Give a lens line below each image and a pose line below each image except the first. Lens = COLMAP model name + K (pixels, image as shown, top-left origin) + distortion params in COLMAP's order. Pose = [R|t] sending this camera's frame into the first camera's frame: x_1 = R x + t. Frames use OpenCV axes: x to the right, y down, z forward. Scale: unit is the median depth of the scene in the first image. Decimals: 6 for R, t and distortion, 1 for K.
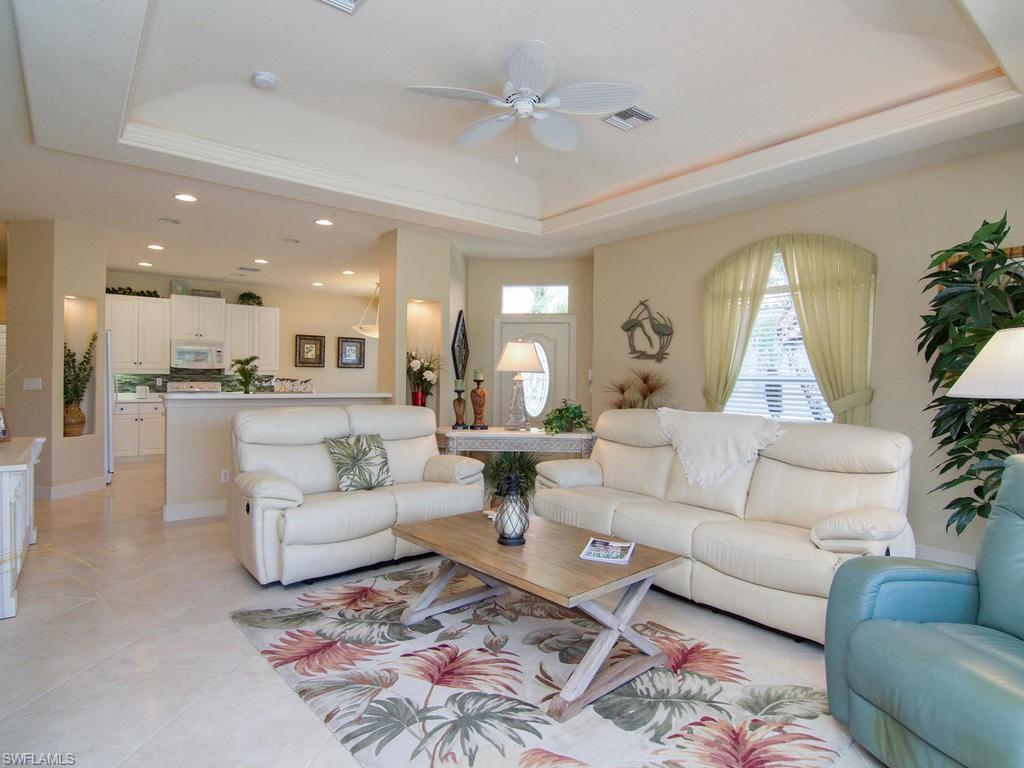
lens RADIAL K [[560.8, 0, 495.6], [0, 560.8, 379.5], [0, 0, 1]] dist [-0.005451, -0.012031]
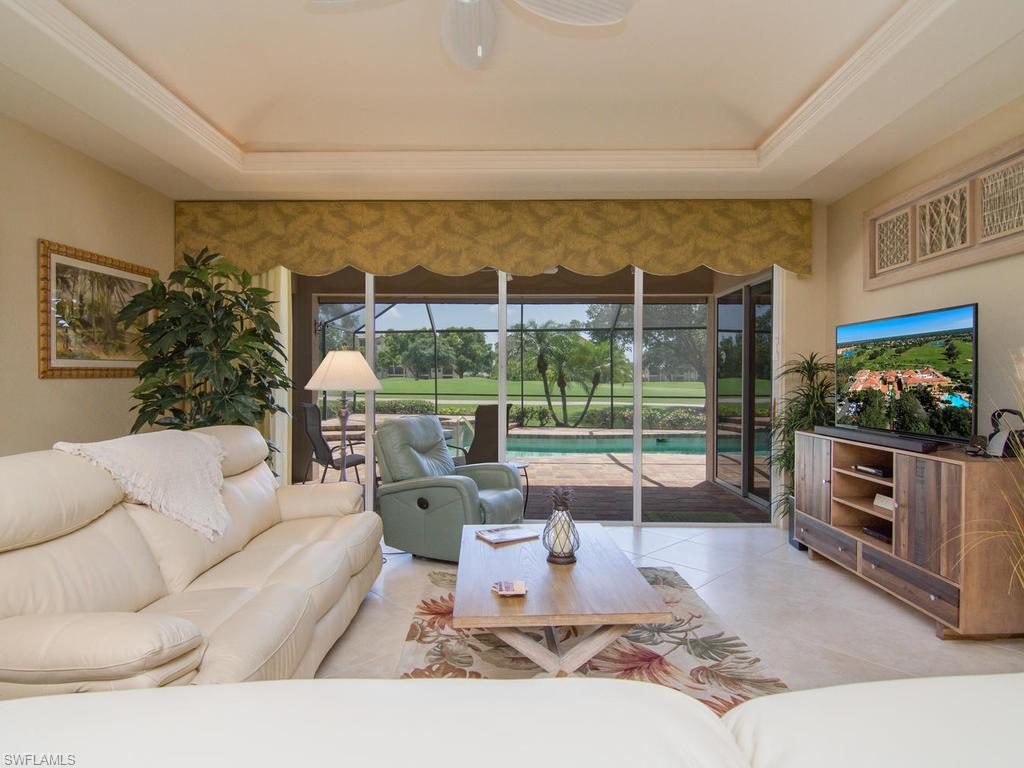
lens RADIAL K [[560.8, 0, 517.3], [0, 560.8, 386.3], [0, 0, 1]] dist [-0.005451, -0.012031]
pose [[-0.790494, -0.023985, 0.612001, -0.559387], [-0.010855, 0.999625, 0.025156, -0.028007], [-0.612374, 0.013242, -0.790457, 2.070882]]
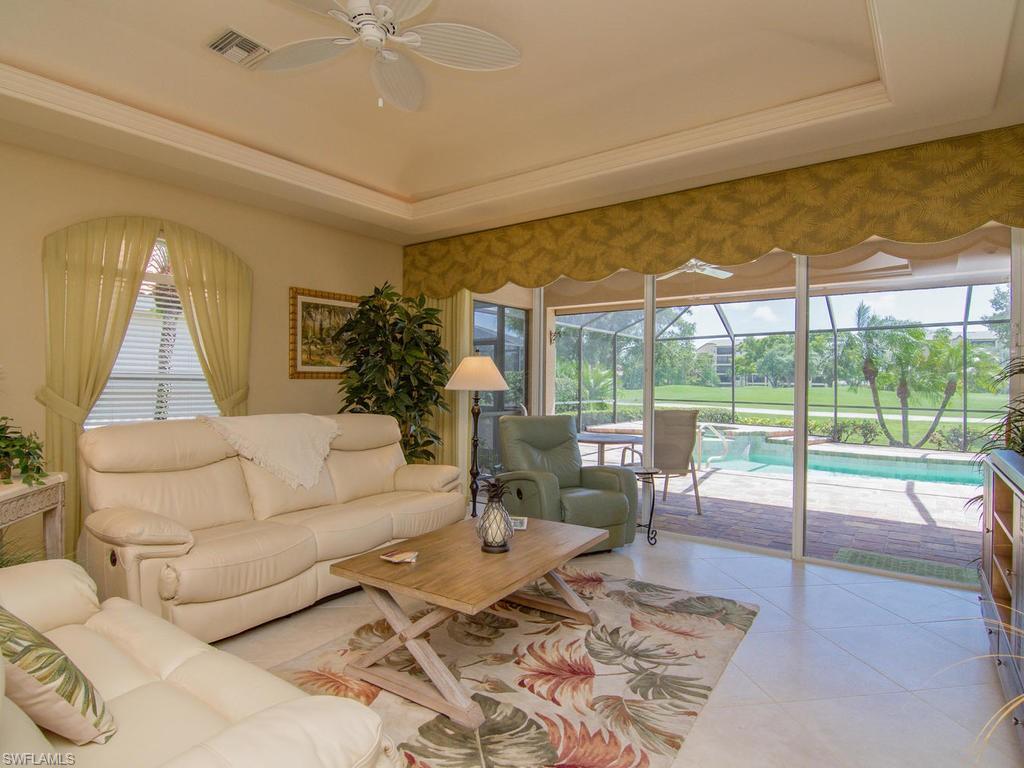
lens RADIAL K [[560.8, 0, 517.2], [0, 560.8, 382.1], [0, 0, 1]] dist [-0.005451, -0.012031]
pose [[-0.283162, -0.012457, 0.958991, -1.074060], [-0.010794, 0.999894, 0.009801, -0.016232], [-0.959011, -0.007576, -0.283267, 1.444512]]
